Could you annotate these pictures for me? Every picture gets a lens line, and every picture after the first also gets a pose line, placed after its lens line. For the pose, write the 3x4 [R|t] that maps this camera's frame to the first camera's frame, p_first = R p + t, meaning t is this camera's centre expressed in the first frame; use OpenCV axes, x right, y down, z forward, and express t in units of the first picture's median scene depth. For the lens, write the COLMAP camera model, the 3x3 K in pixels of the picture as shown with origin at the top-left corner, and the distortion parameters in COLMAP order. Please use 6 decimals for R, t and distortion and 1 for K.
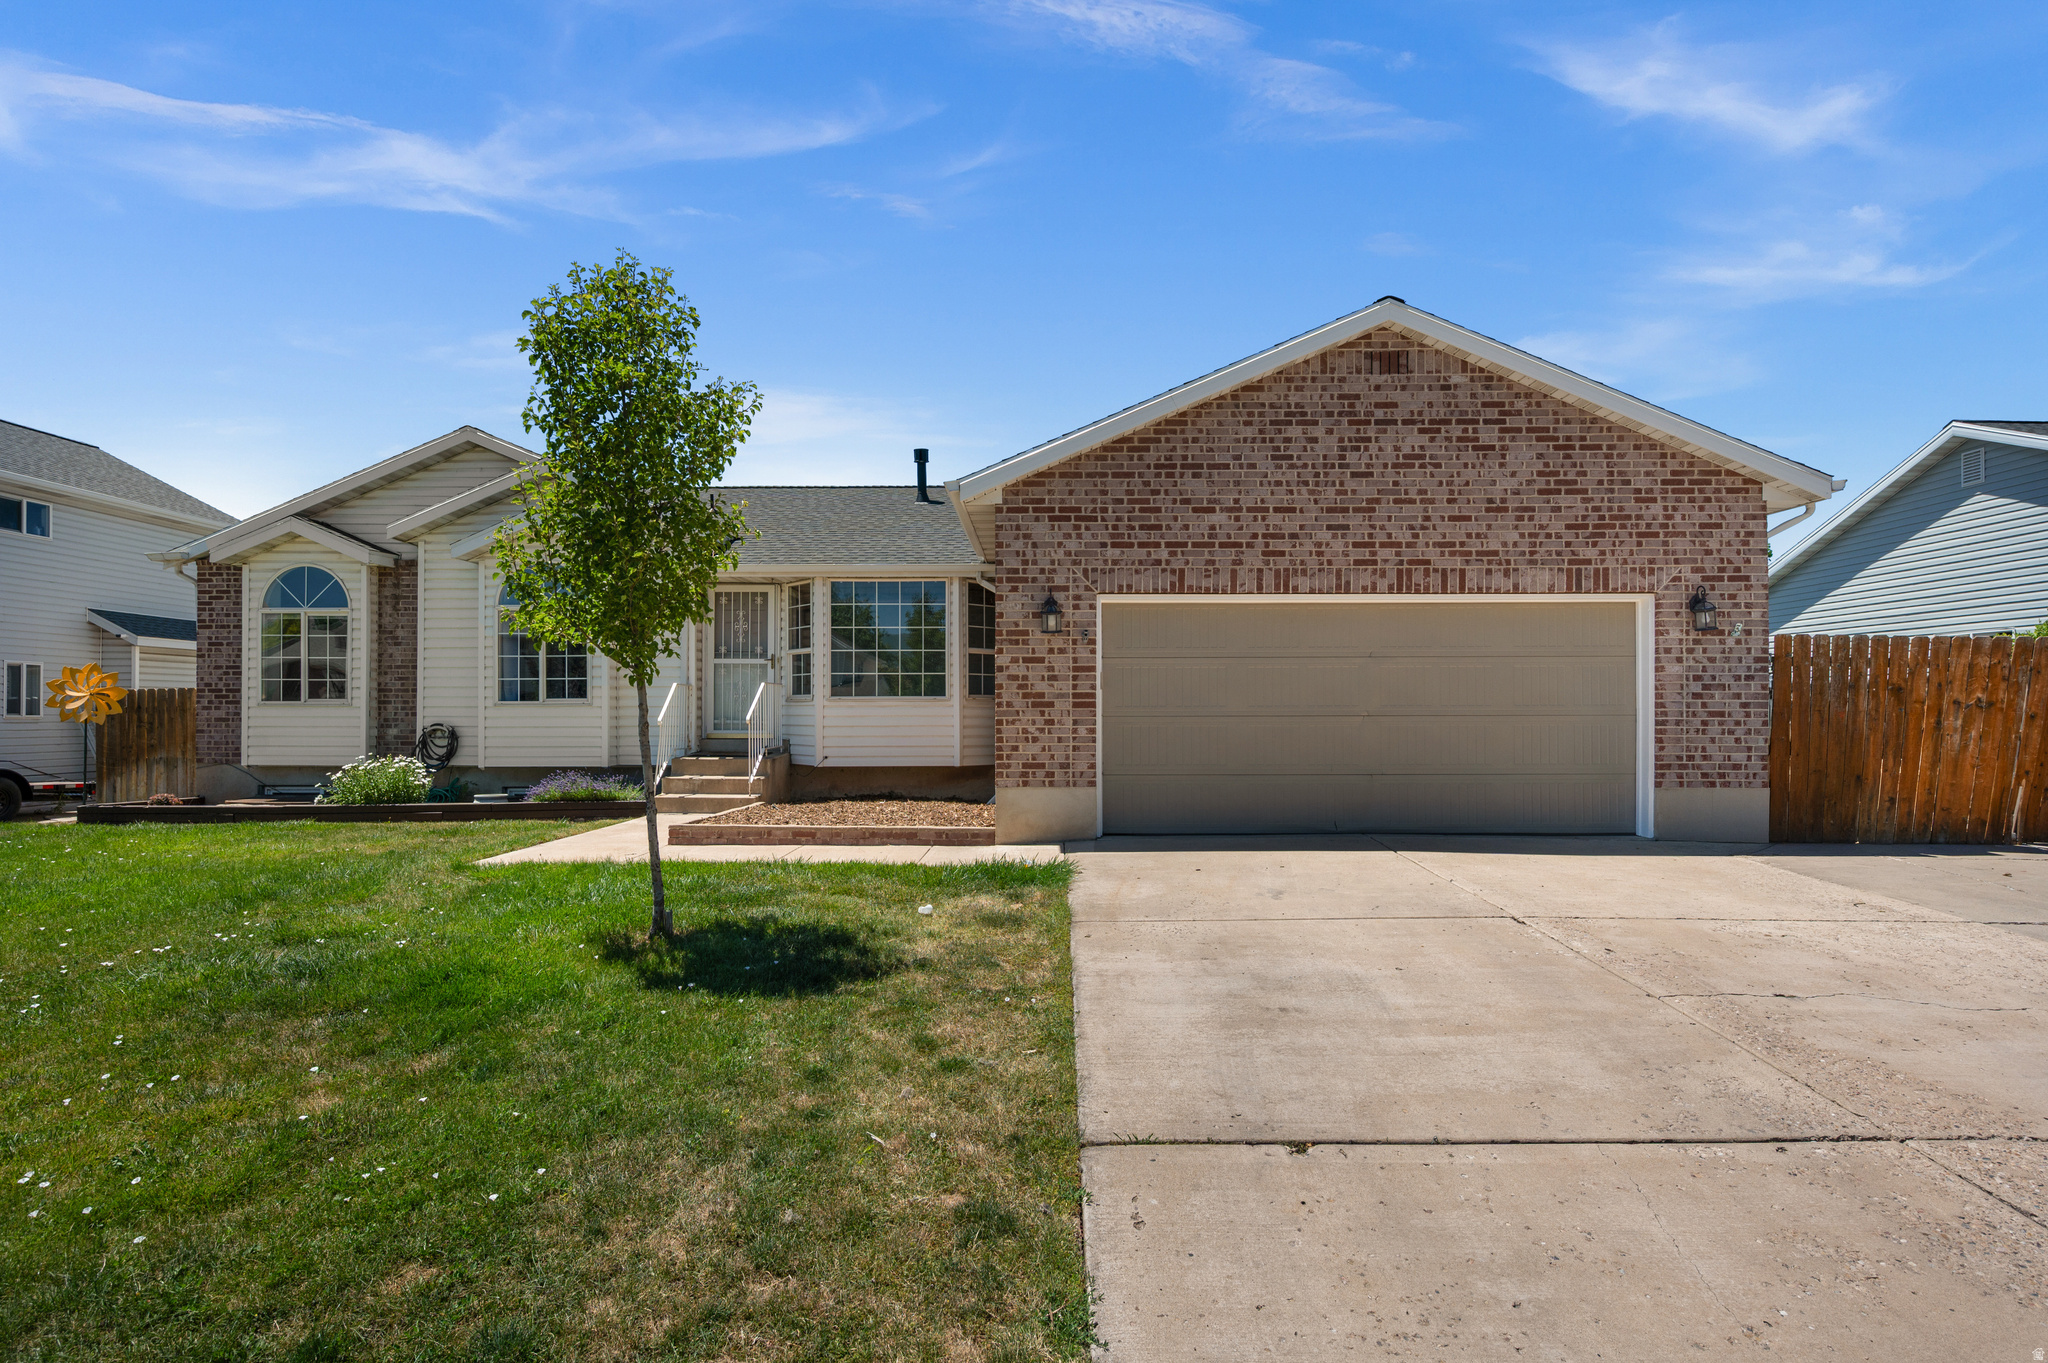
lens RADIAL K [[990.4, 0, 1035.2], [0, 990.4, 695.4], [0, 0, 1]] dist [-0.000702, 0.000731]
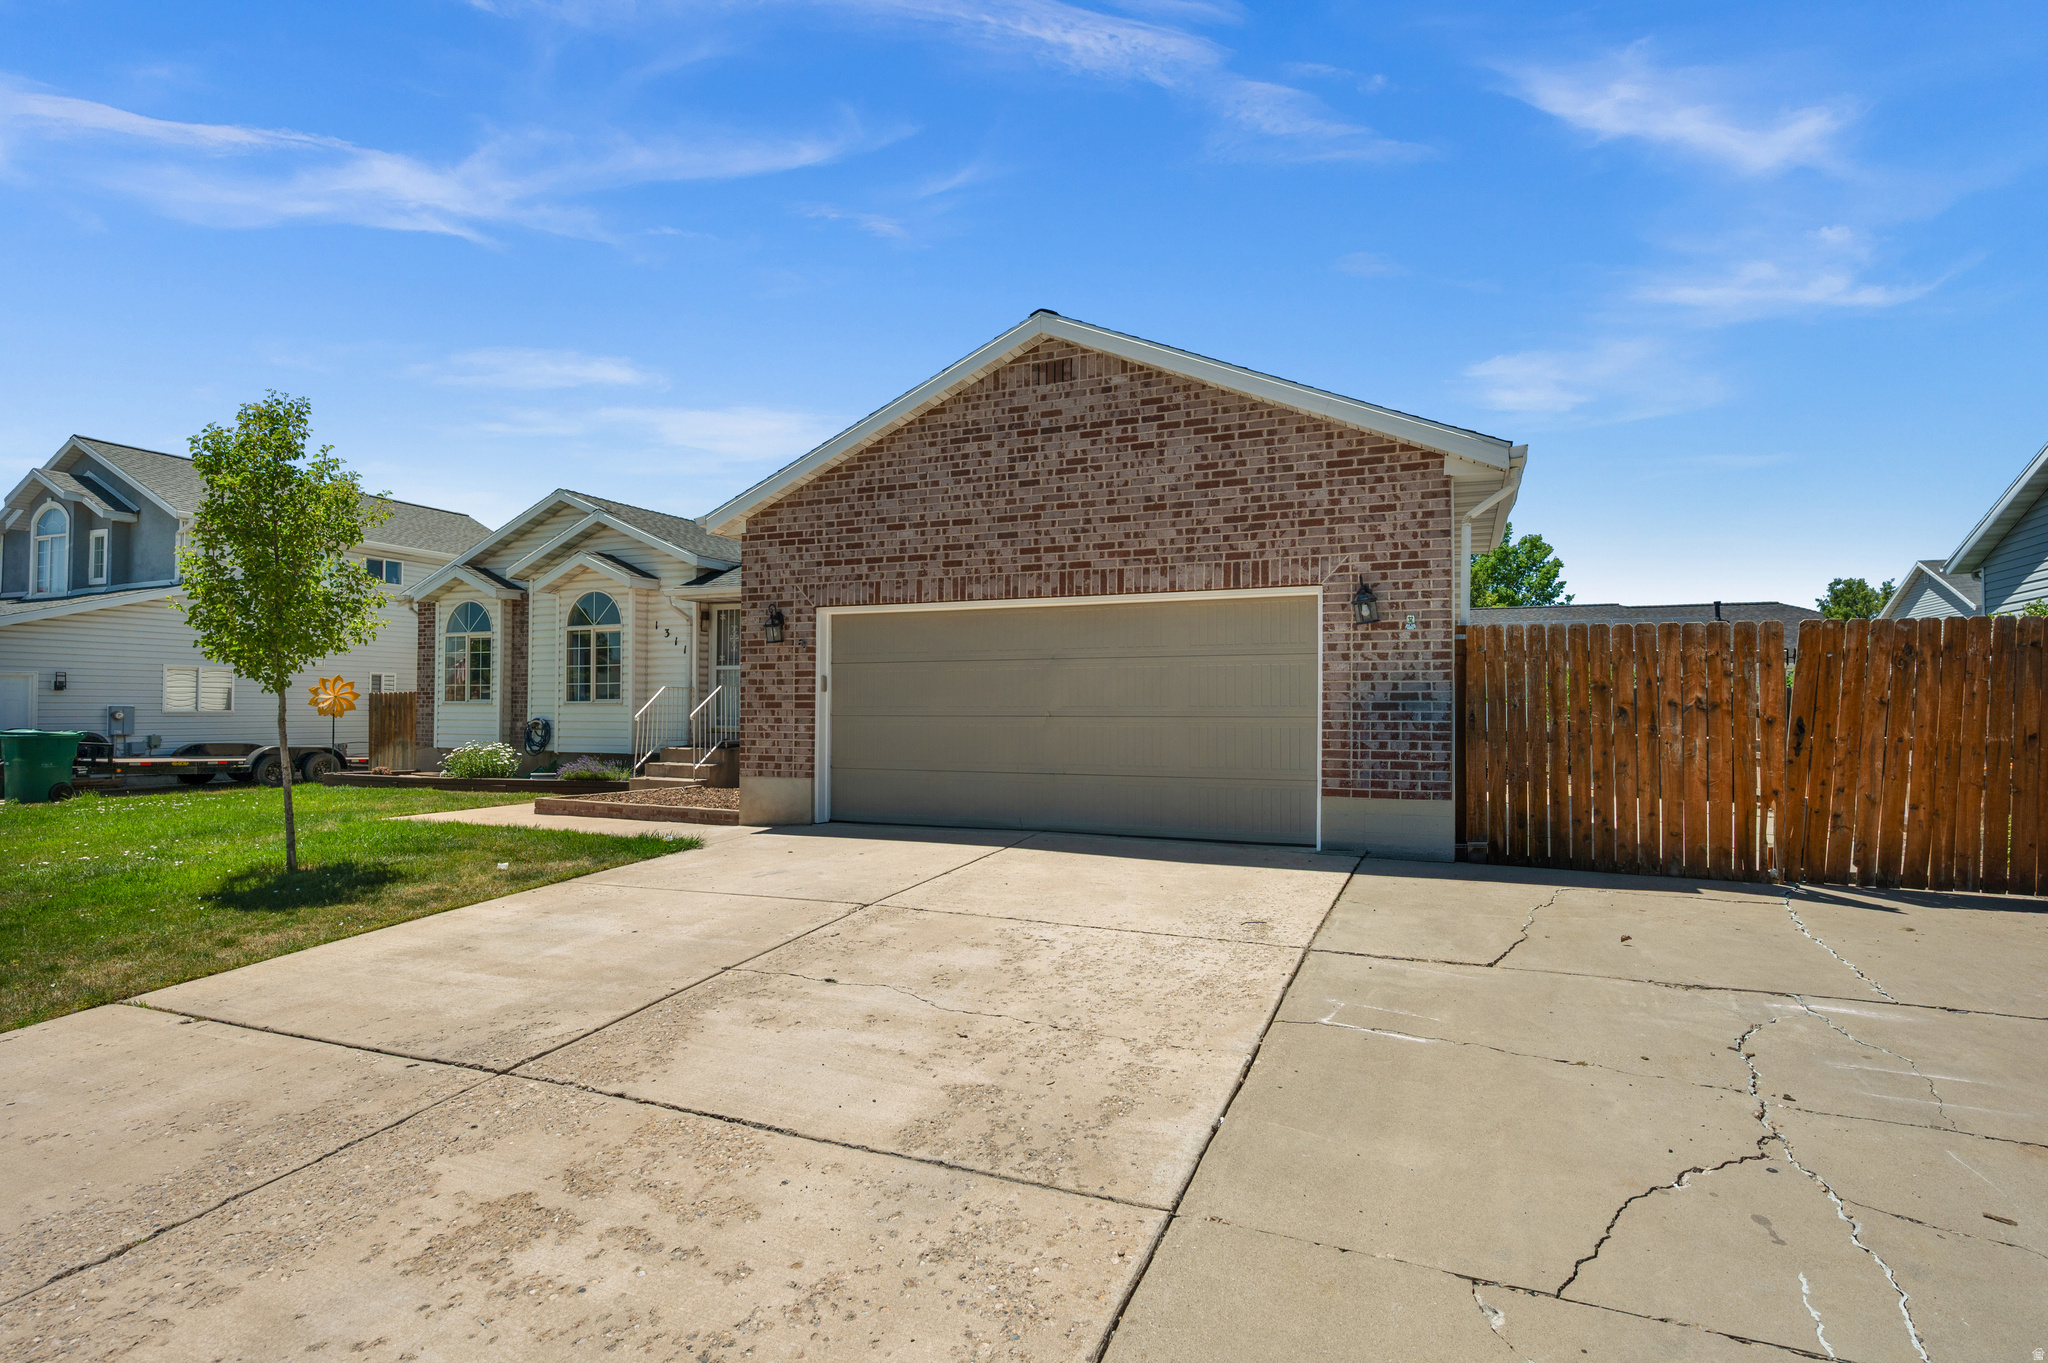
lens RADIAL K [[990.4, 0, 1037.6], [0, 990.4, 678.5], [0, 0, 1]] dist [-0.000702, 0.000731]
pose [[0.928746, -0.008988, -0.370607, 0.718008], [0.004041, 0.999892, -0.014124, -0.004195], [0.370694, 0.011620, 0.928682, 0.044400]]
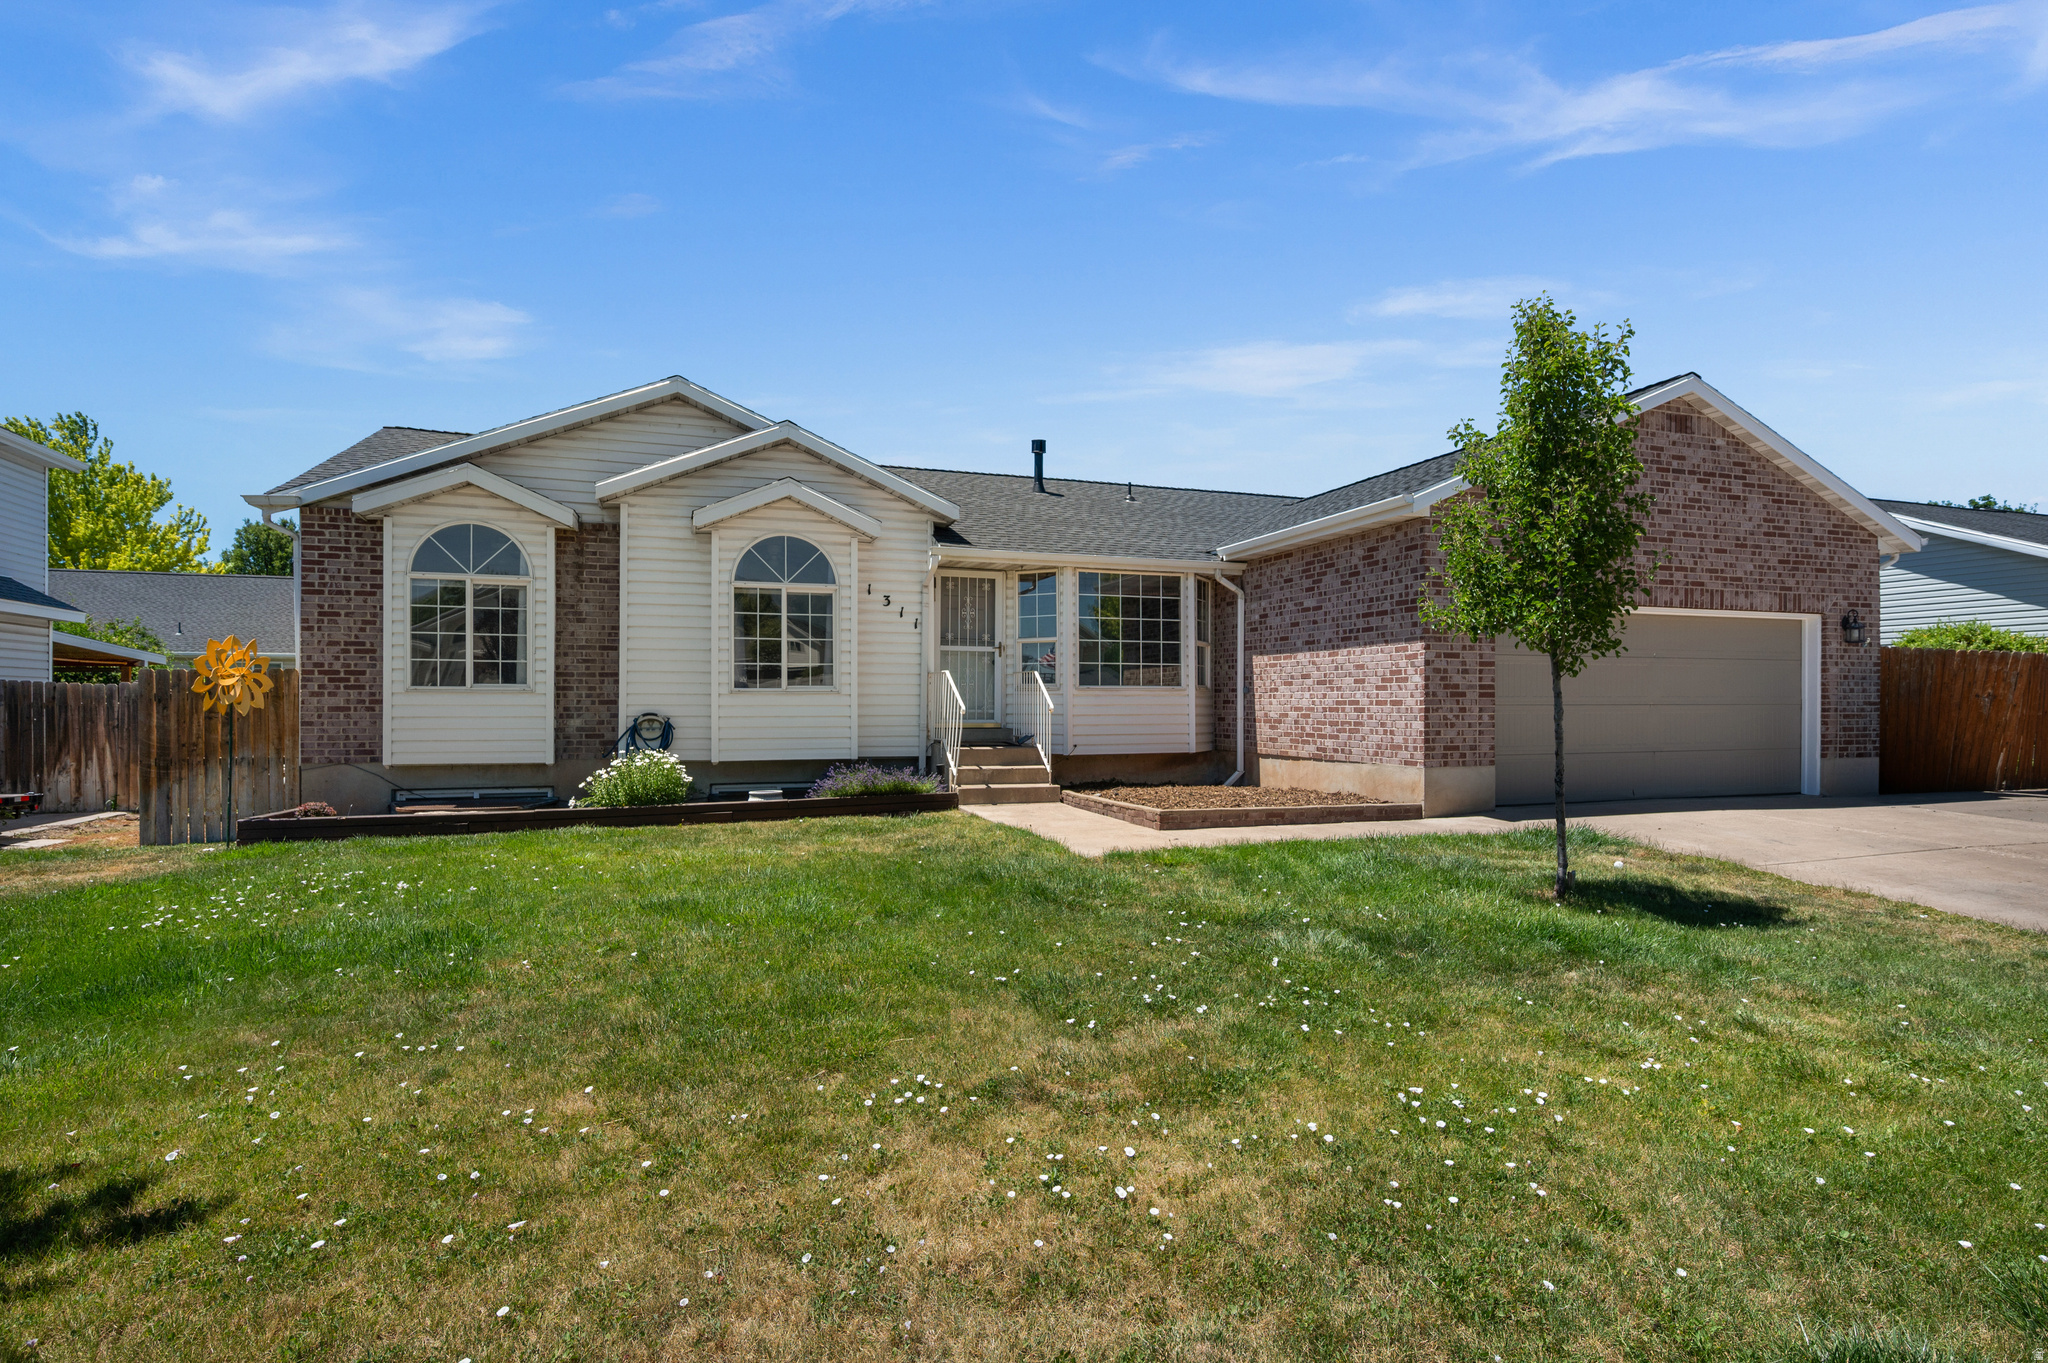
lens RADIAL K [[990.4, 0, 1041.1], [0, 990.4, 698.1], [0, 0, 1]] dist [-0.000702, 0.000731]
pose [[0.942026, 0.002803, 0.335527, -0.829344], [-0.007367, 0.999897, 0.012330, 0.002698], [-0.335458, -0.014086, 0.941950, 0.082100]]
